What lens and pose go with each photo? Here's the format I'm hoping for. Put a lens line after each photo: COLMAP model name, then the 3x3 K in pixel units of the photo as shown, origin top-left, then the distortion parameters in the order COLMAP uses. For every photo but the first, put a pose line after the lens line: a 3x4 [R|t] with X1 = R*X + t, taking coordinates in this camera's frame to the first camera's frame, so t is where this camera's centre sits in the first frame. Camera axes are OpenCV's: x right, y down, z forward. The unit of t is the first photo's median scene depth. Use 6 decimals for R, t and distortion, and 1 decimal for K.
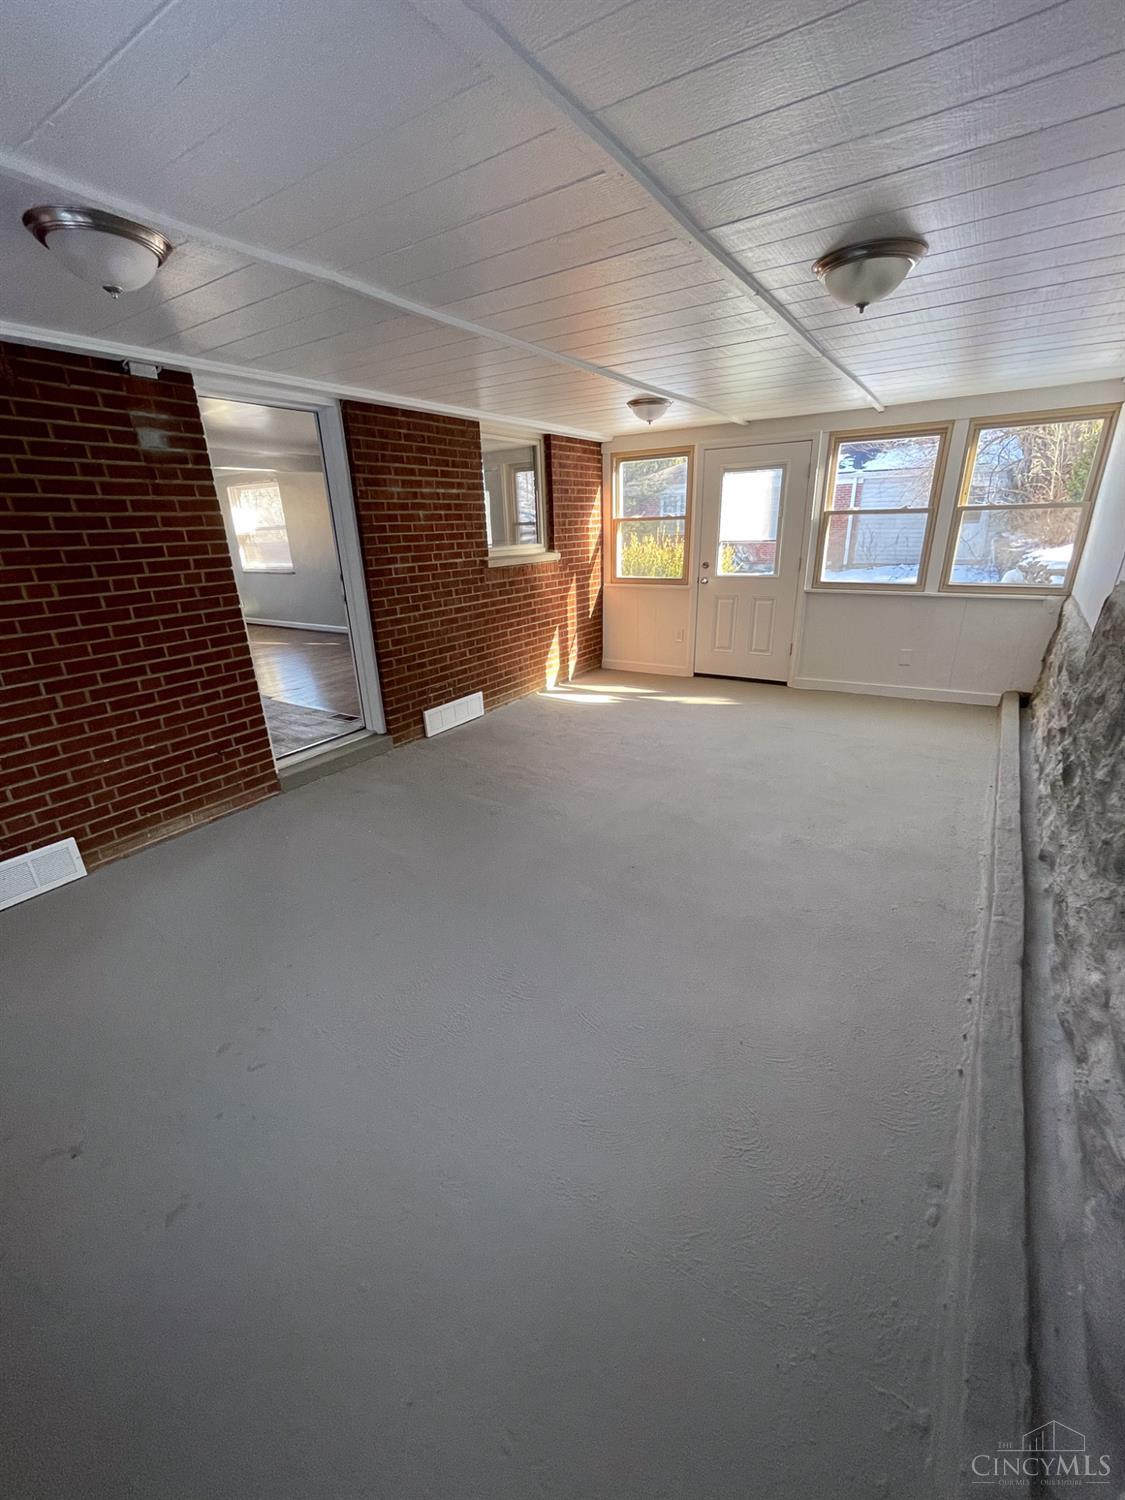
lens RADIAL K [[610.6, 0, 559.7], [0, 610.6, 756.9], [0, 0, 1]] dist [0.004570, 0.001235]
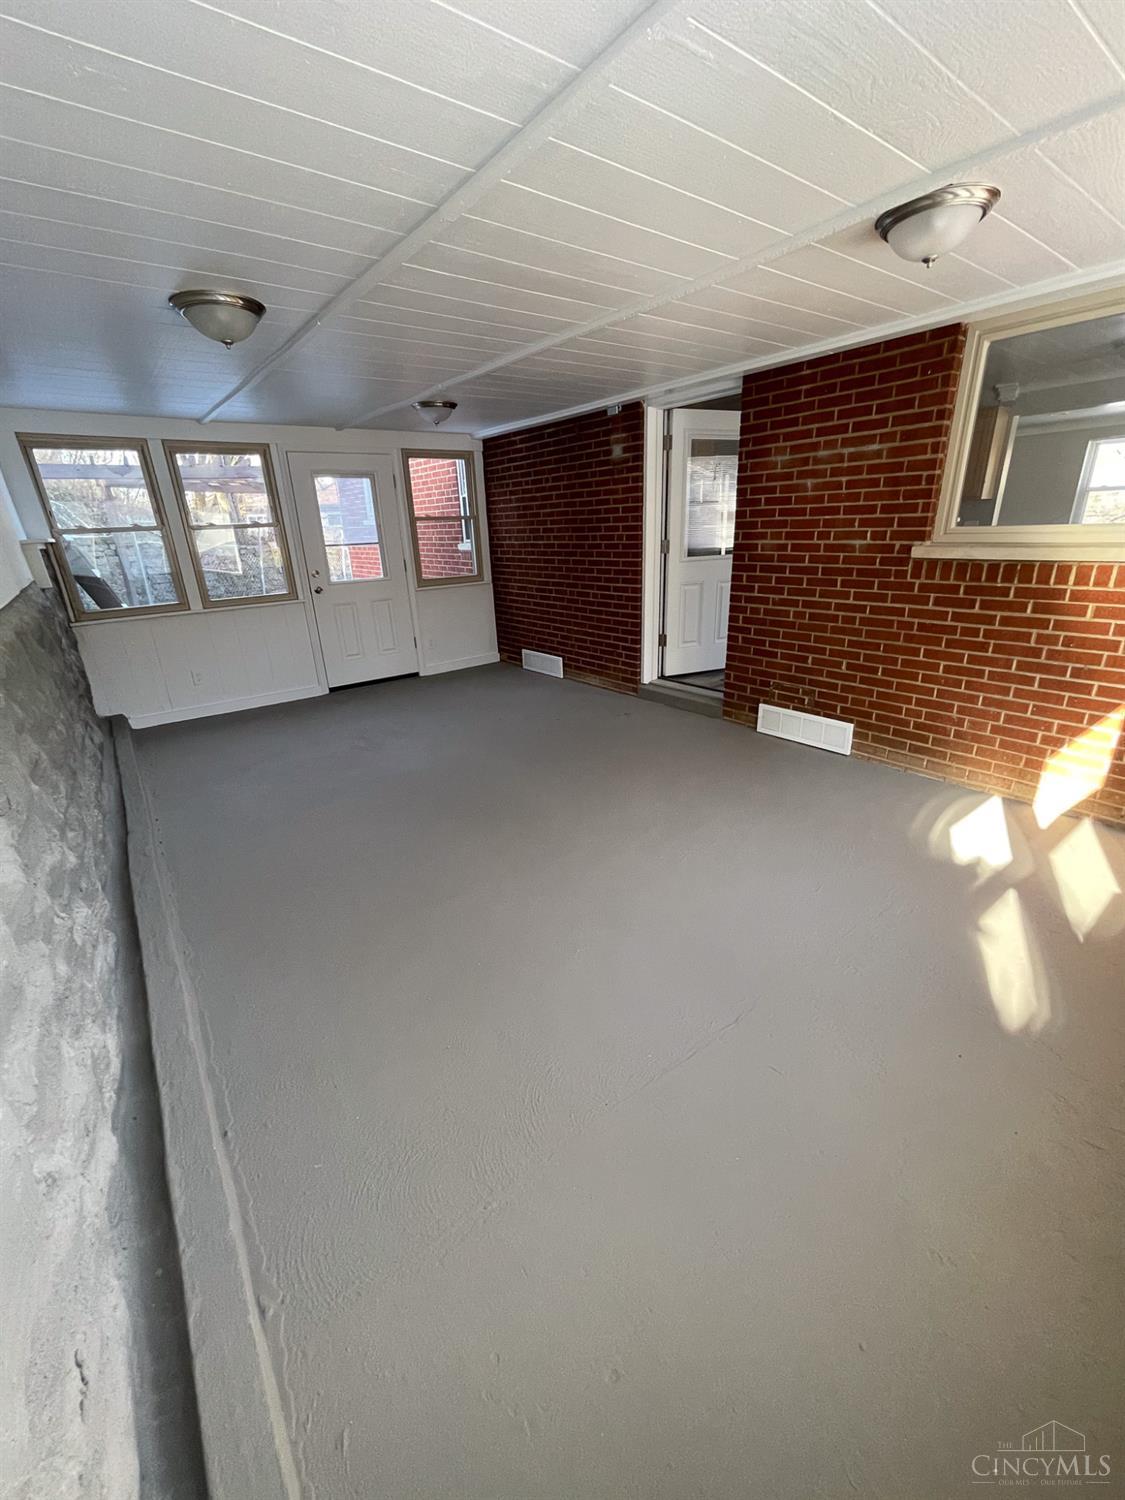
lens RADIAL K [[610.6, 0, 559.6], [0, 610.6, 748.2], [0, 0, 1]] dist [0.004570, 0.001235]
pose [[-0.312616, 0.376141, -0.872232, 0.752134], [-0.290865, 0.836239, 0.464868, -0.383870], [0.904250, 0.399028, -0.152016, 0.963010]]
